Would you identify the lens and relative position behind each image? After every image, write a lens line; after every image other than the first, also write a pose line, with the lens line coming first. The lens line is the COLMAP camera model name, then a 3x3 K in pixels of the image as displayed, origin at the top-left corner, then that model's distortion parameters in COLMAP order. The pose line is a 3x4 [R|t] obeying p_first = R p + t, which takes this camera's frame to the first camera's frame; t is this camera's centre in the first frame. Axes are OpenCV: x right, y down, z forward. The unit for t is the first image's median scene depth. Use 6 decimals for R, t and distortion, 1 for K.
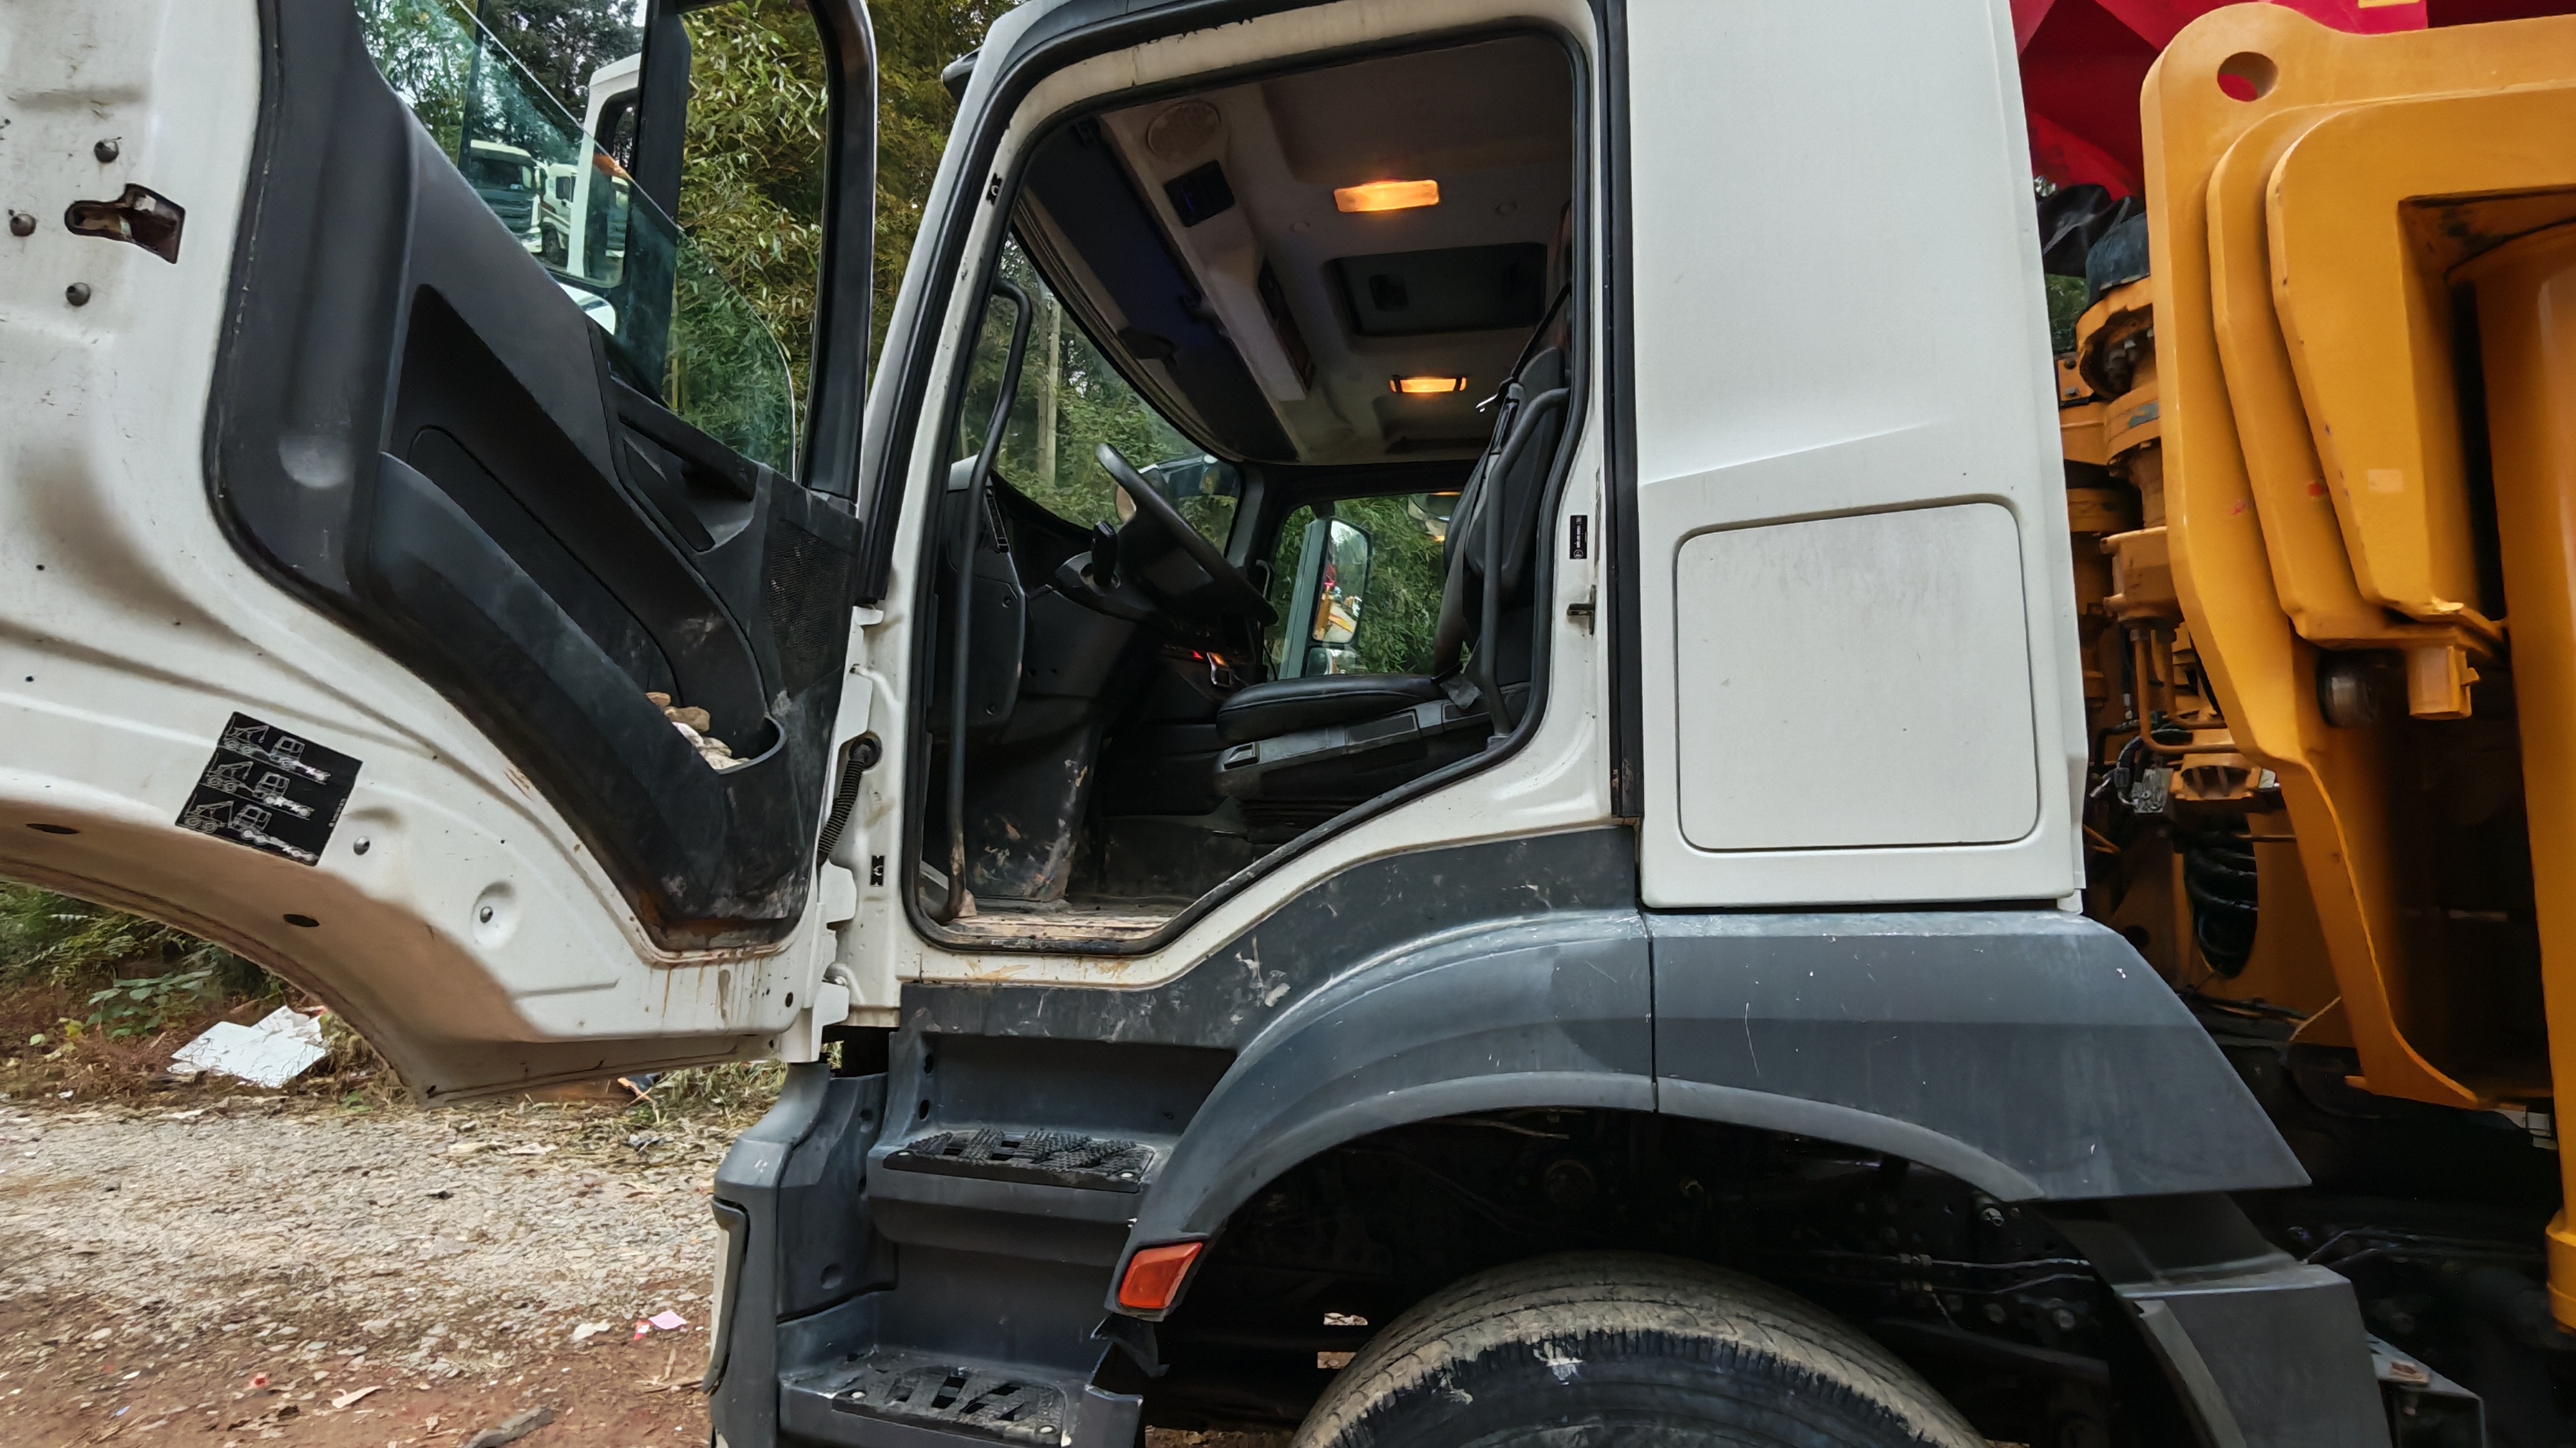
lens RADIAL K [[1177.9, 0, 1288.0], [0, 1177.9, 724.0], [0, 0, 1]] dist [0.001279, 0.000550]
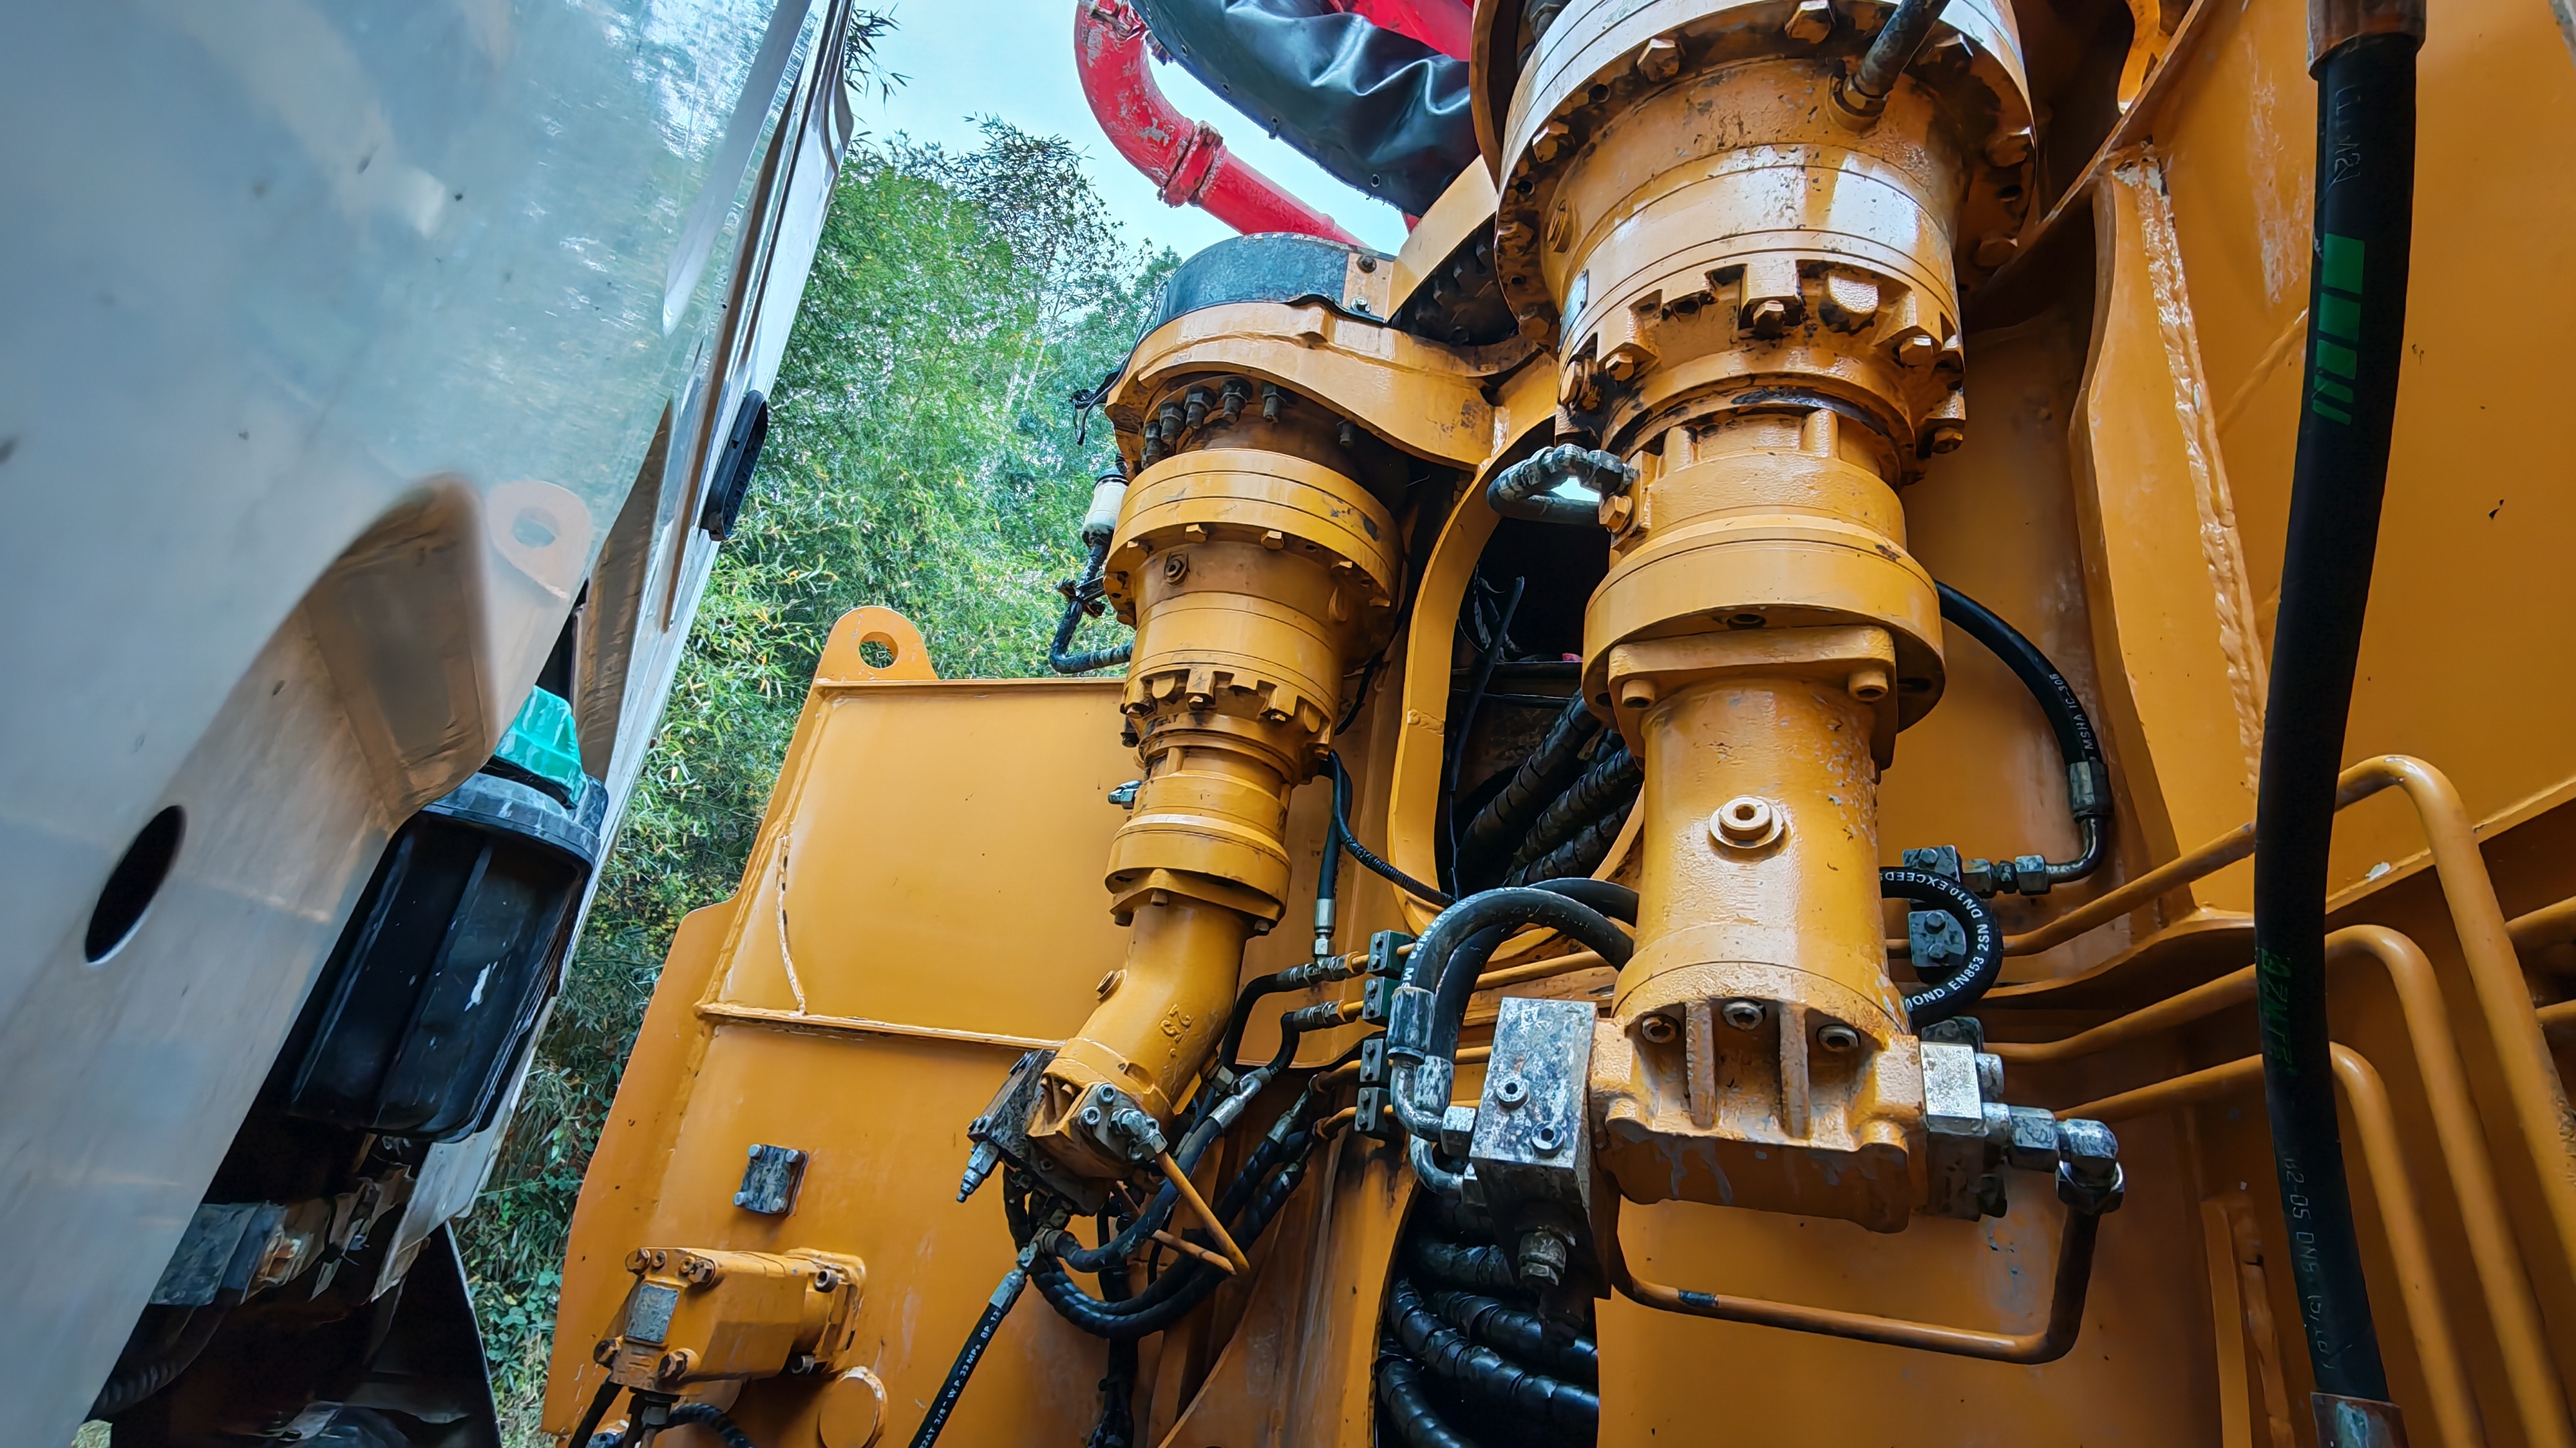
lens RADIAL K [[1177.9, 0, 1288.0], [0, 1177.9, 724.0], [0, 0, 1]] dist [0.001279, 0.000550]
pose [[0.714752, 0.371209, 0.592733, 0.513238], [-0.199622, 0.920542, -0.335789, 0.084518], [-0.670284, 0.121683, 0.732061, 0.843553]]
